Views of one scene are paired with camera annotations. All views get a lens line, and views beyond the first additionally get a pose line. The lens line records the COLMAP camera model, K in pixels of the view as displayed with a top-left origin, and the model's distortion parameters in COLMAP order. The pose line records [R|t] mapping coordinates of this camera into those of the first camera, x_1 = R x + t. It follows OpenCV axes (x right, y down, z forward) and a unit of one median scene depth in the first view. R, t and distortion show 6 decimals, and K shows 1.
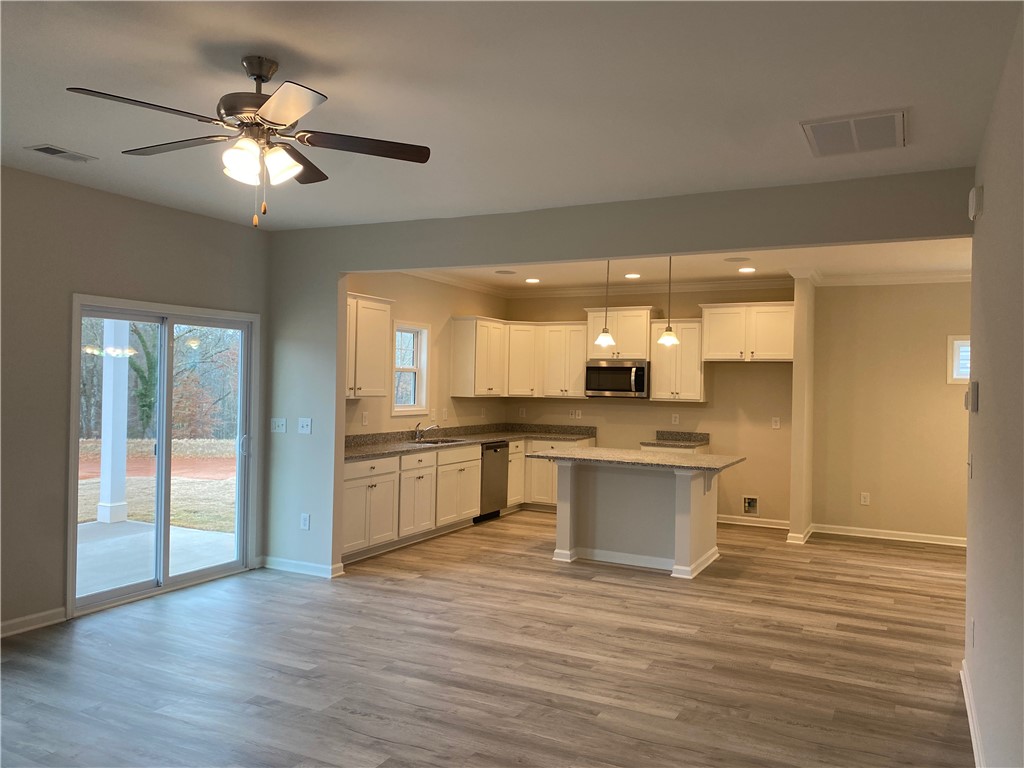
lens RADIAL K [[774.7, 0, 512.0], [0, 774.7, 384.0], [0, 0, 1]] dist [0.063980, -0.085356]
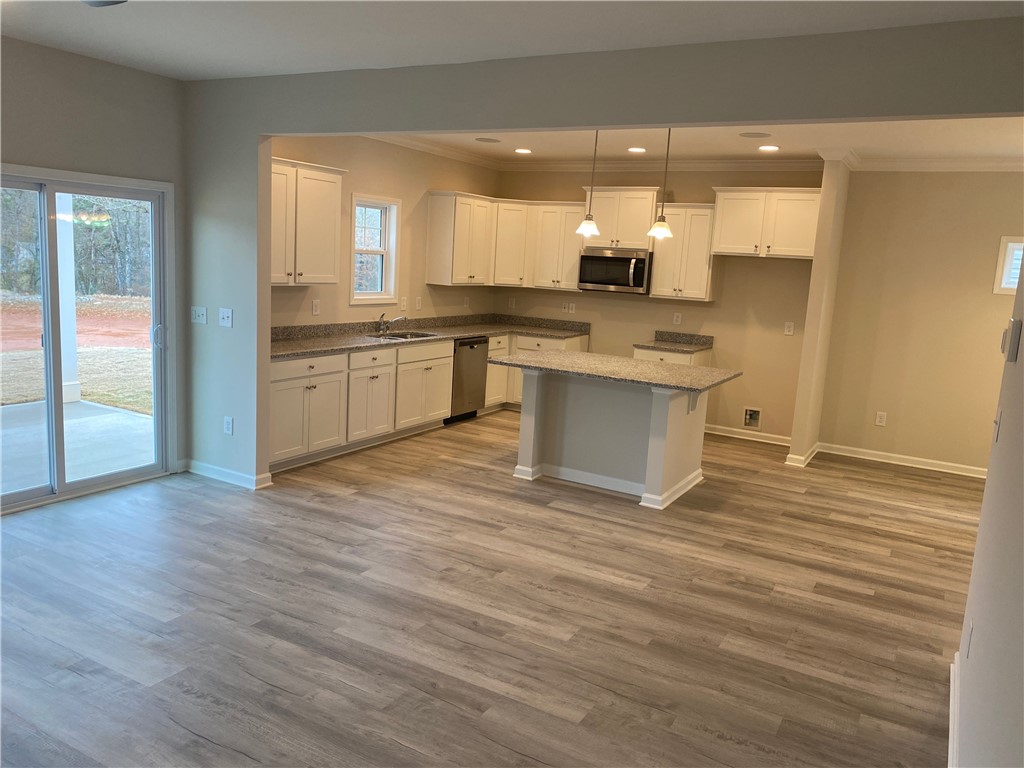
lens RADIAL K [[774.7, 0, 512.0], [0, 774.7, 384.0], [0, 0, 1]] dist [0.063980, -0.085356]
pose [[0.998090, 0.046568, -0.040604, 0.084394], [-0.039407, 0.985982, 0.162131, -0.025042], [0.047585, -0.160221, 0.985933, 0.137985]]
